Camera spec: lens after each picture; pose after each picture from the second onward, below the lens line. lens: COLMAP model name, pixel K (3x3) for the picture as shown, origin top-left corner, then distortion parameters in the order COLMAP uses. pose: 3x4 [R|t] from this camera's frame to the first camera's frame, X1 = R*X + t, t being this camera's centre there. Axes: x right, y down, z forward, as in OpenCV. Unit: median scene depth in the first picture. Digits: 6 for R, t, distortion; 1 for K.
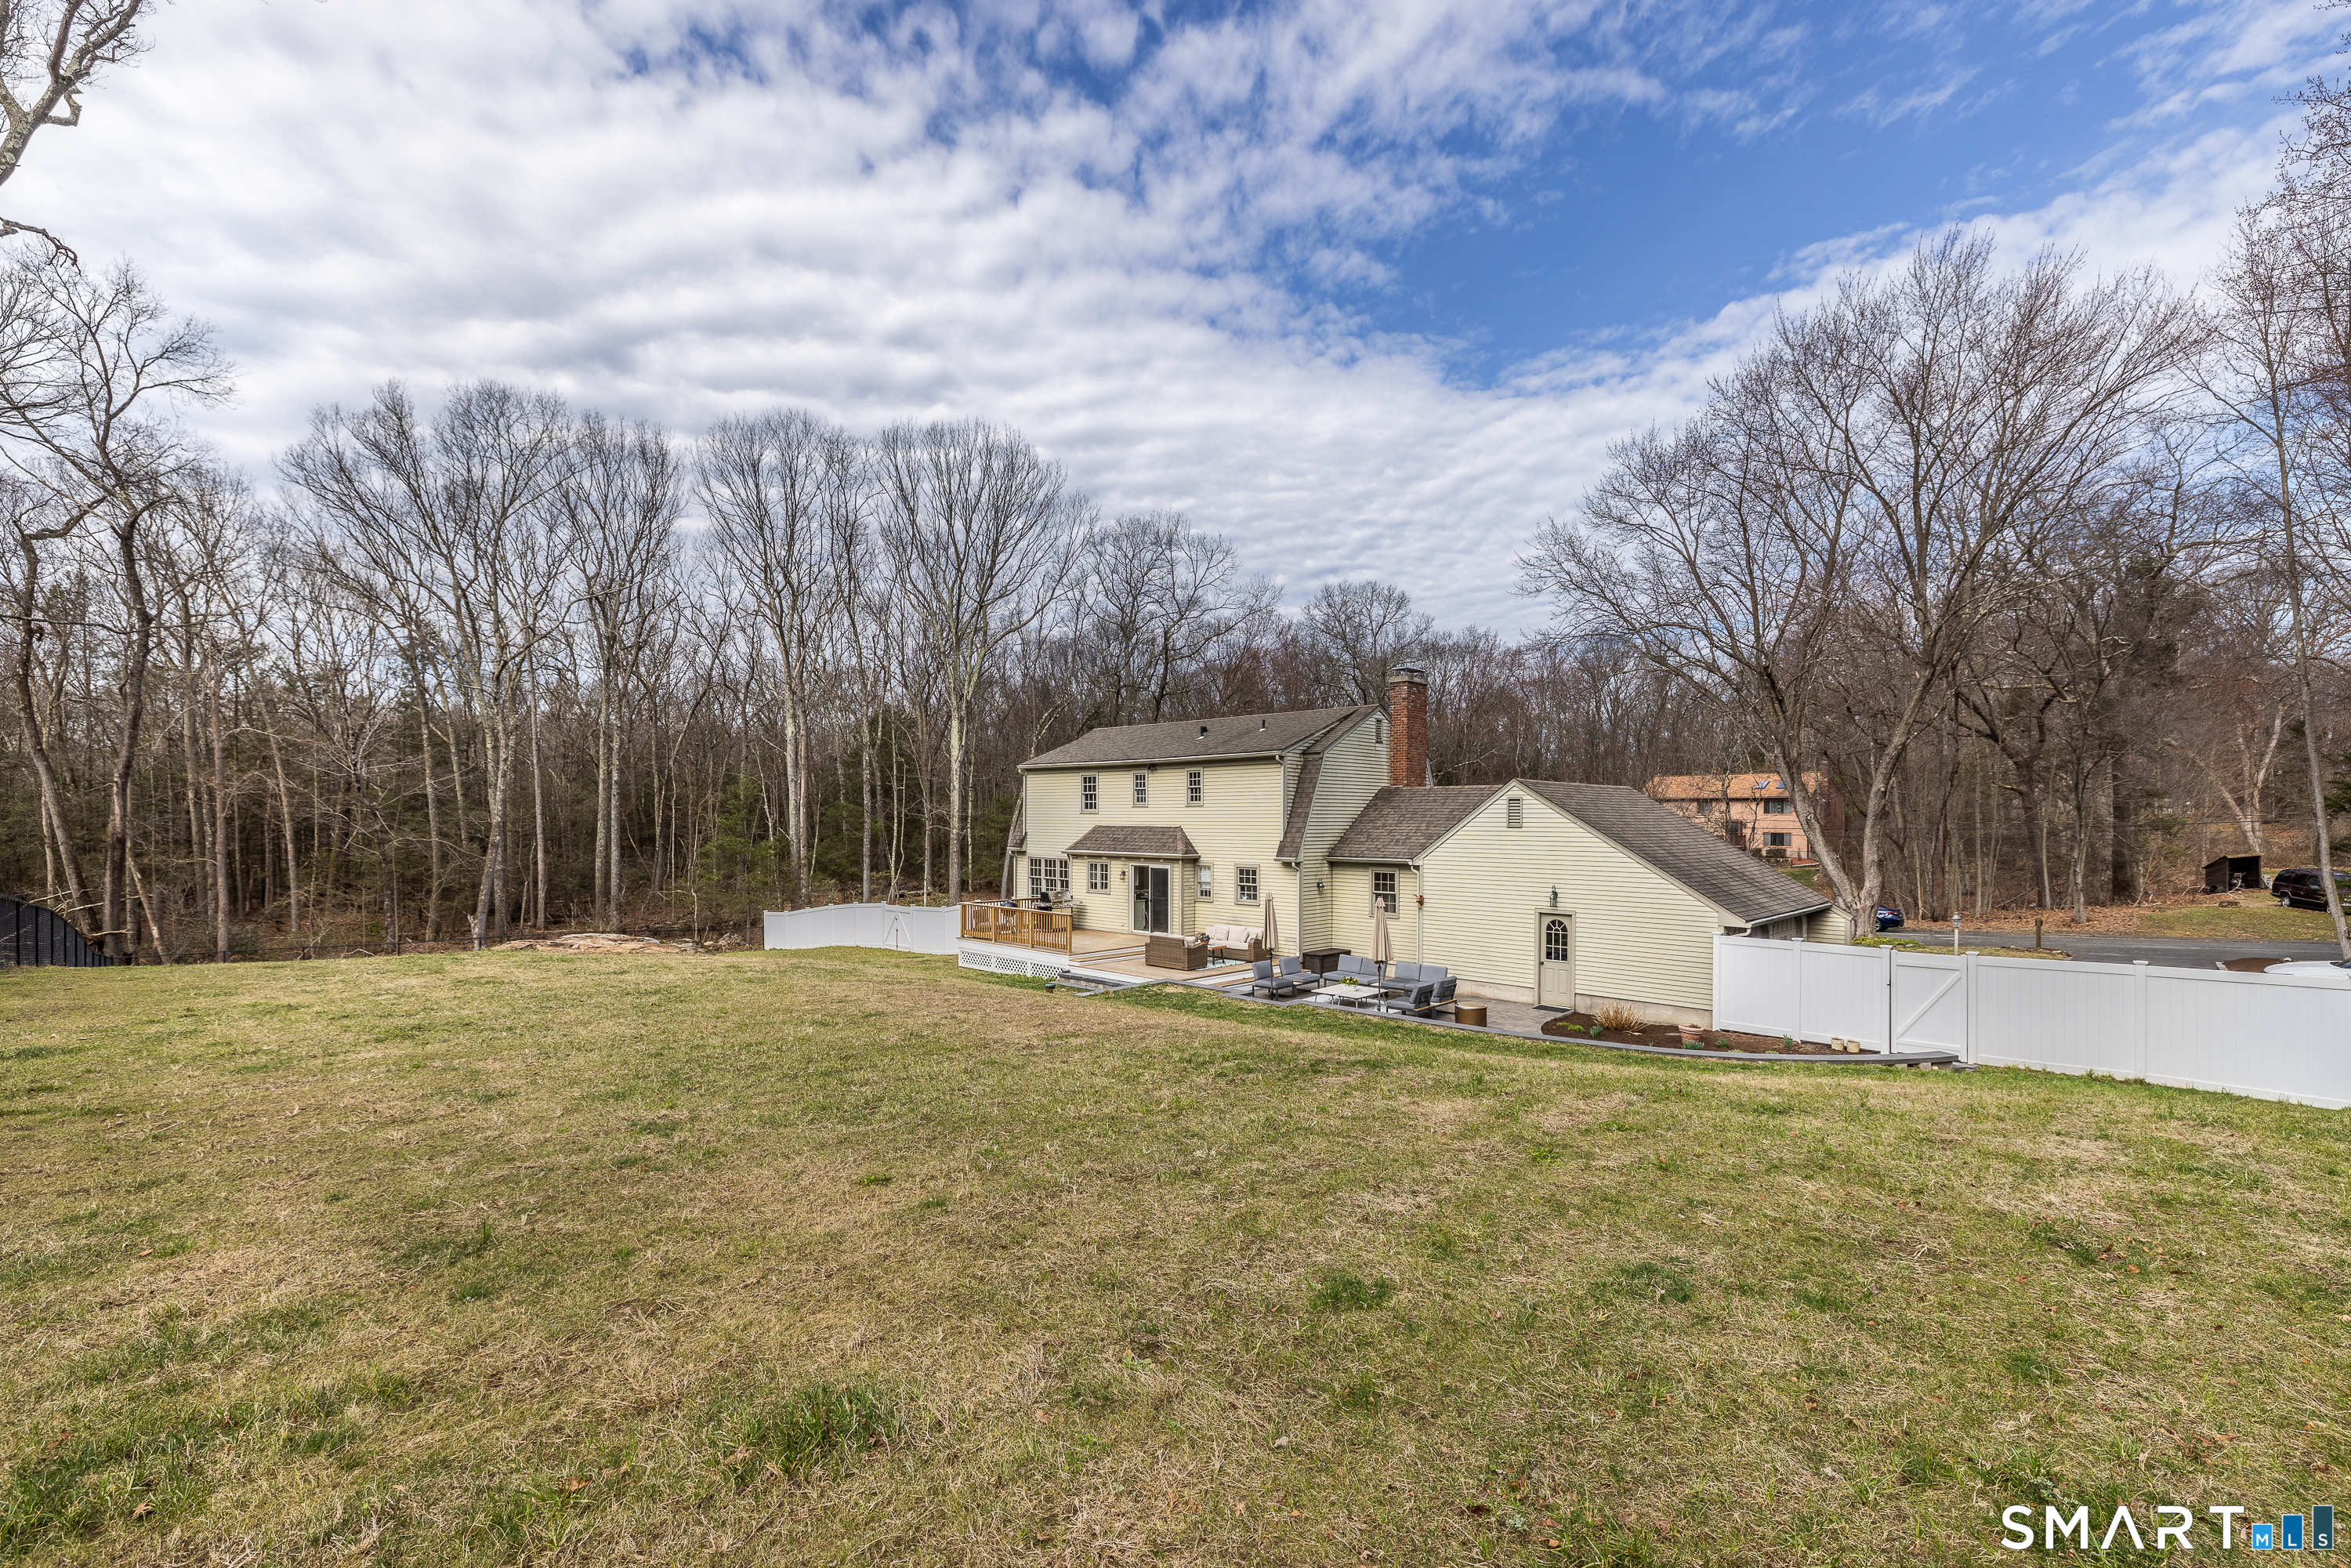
lens RADIAL K [[969.8, 0, 1169.3], [0, 969.8, 782.9], [0, 0, 1]] dist [-0.000155, -0.000566]
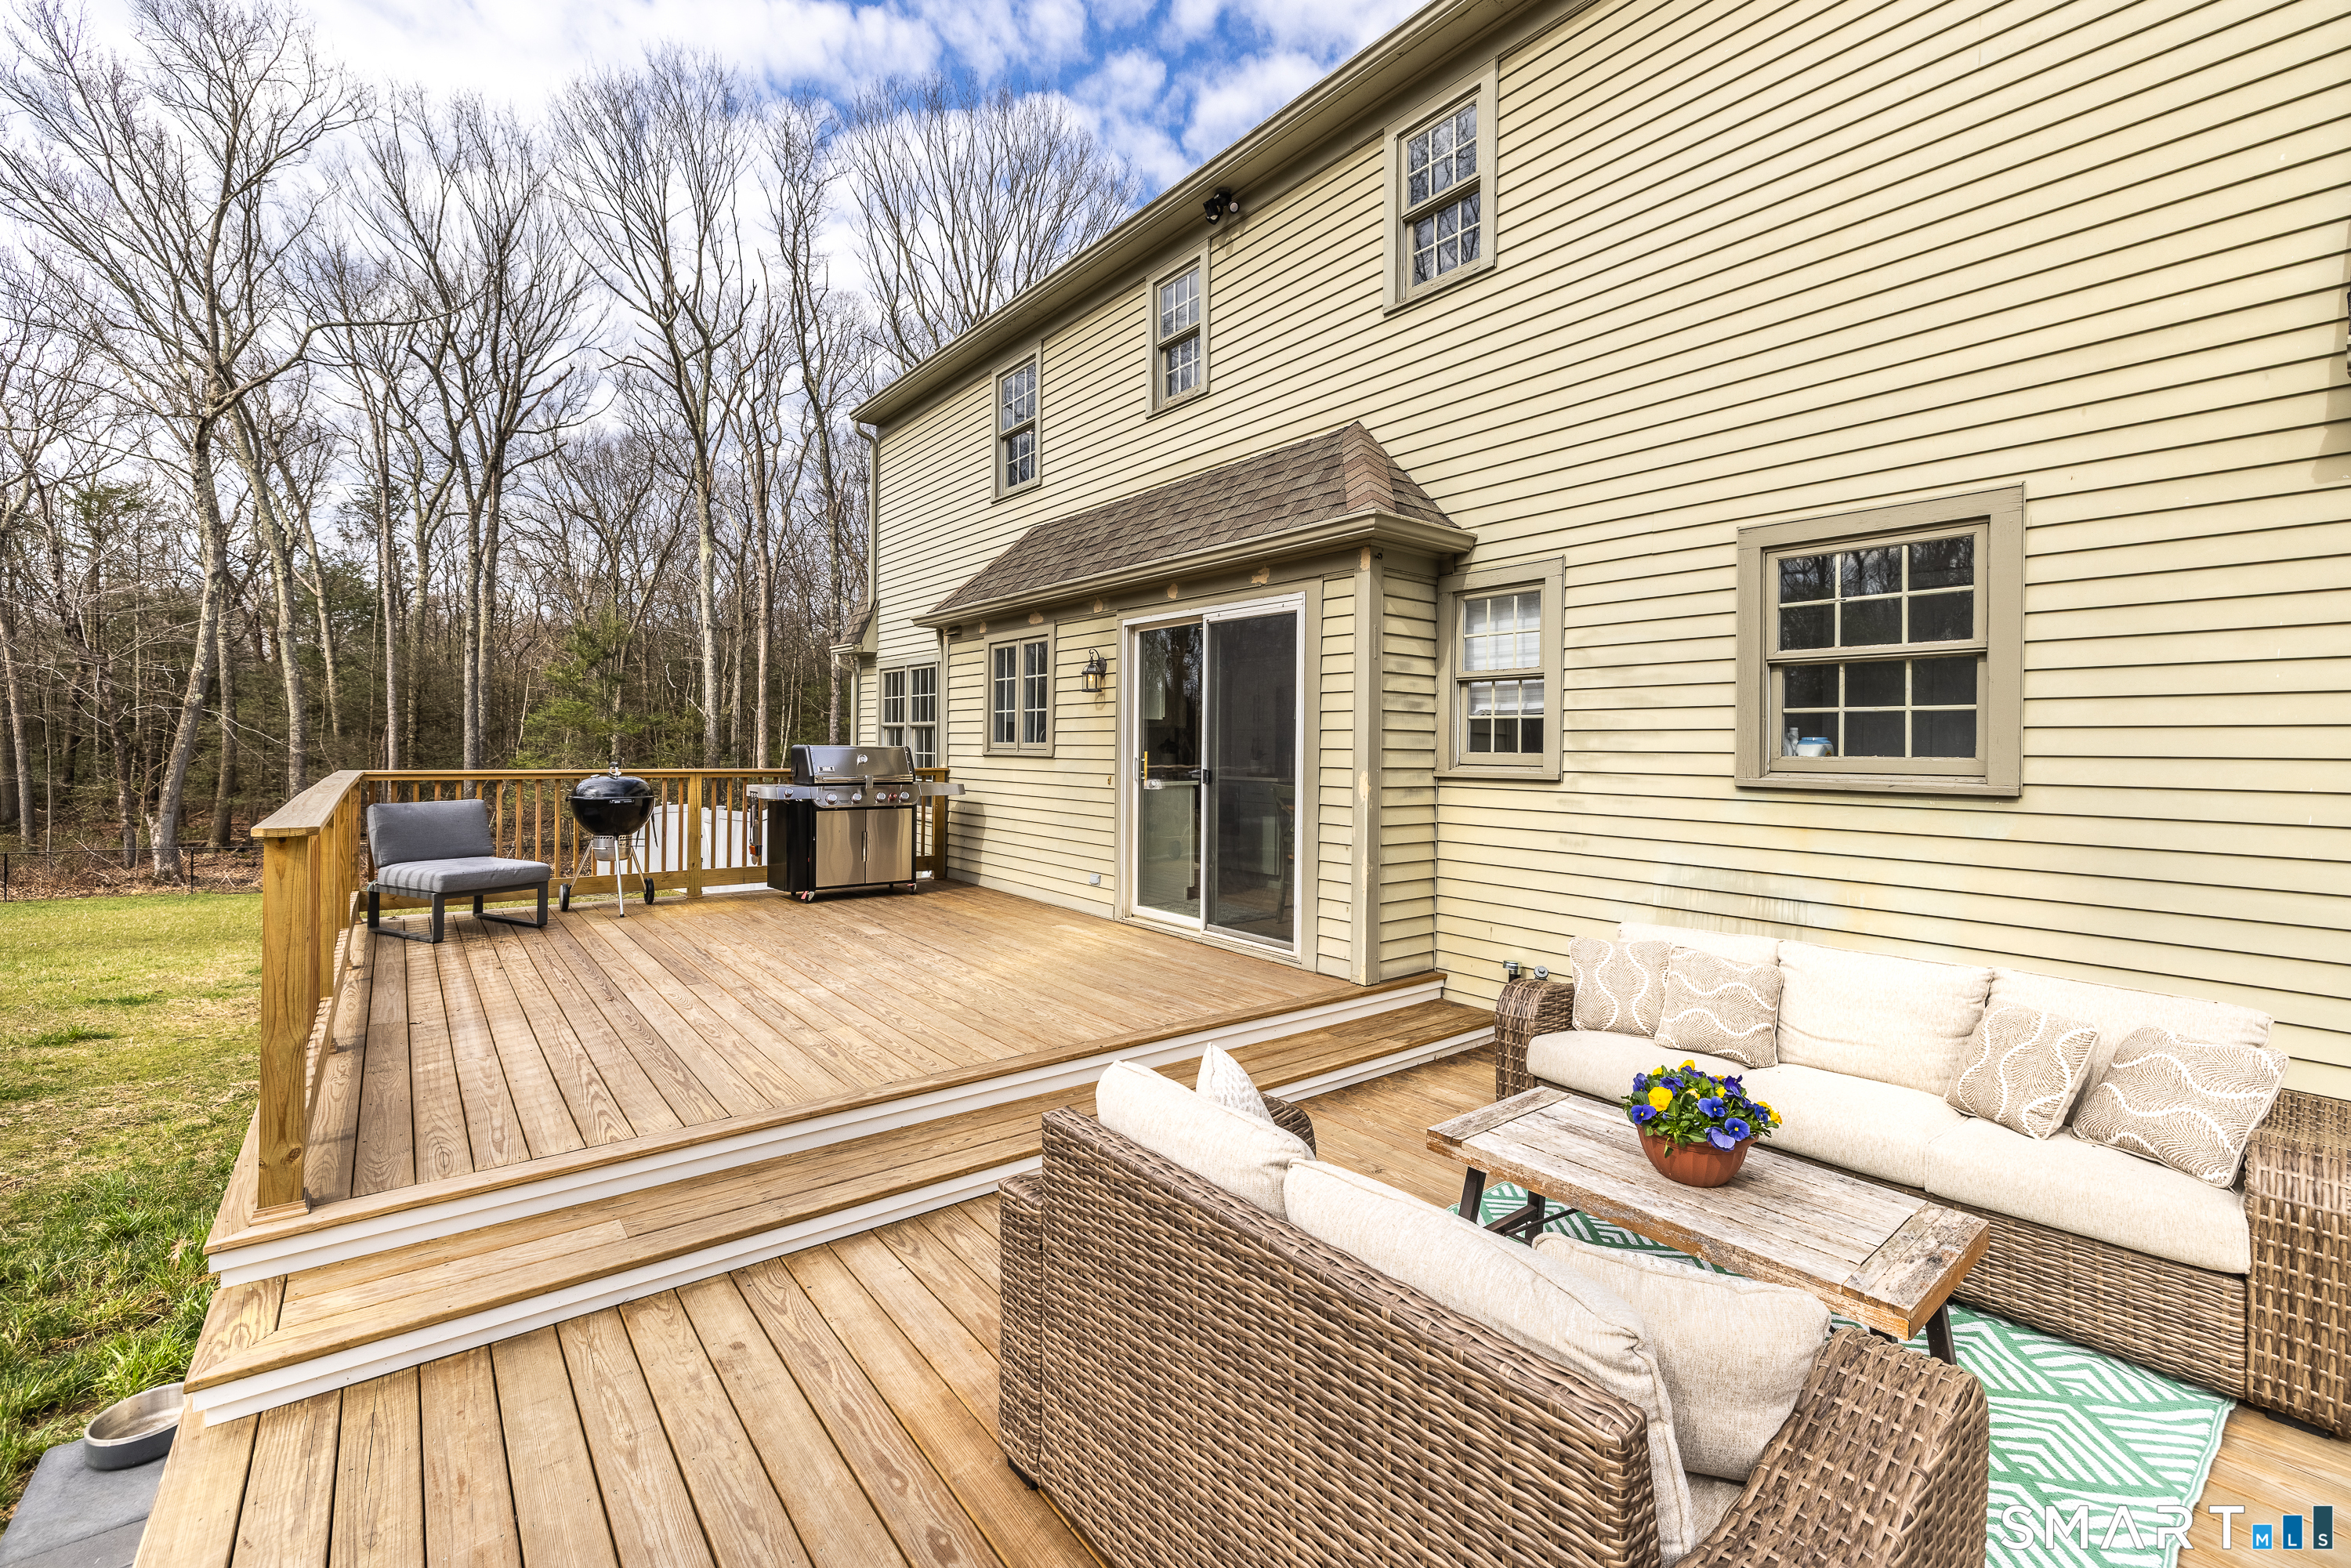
lens RADIAL K [[969.8, 0, 1169.3], [0, 969.8, 782.9], [0, 0, 1]] dist [-0.000155, -0.000566]
pose [[0.995302, 0.022539, -0.094162, -0.007348], [-0.015439, 0.997029, 0.075460, 0.105804], [0.095583, -0.073652, 0.992693, 0.782588]]
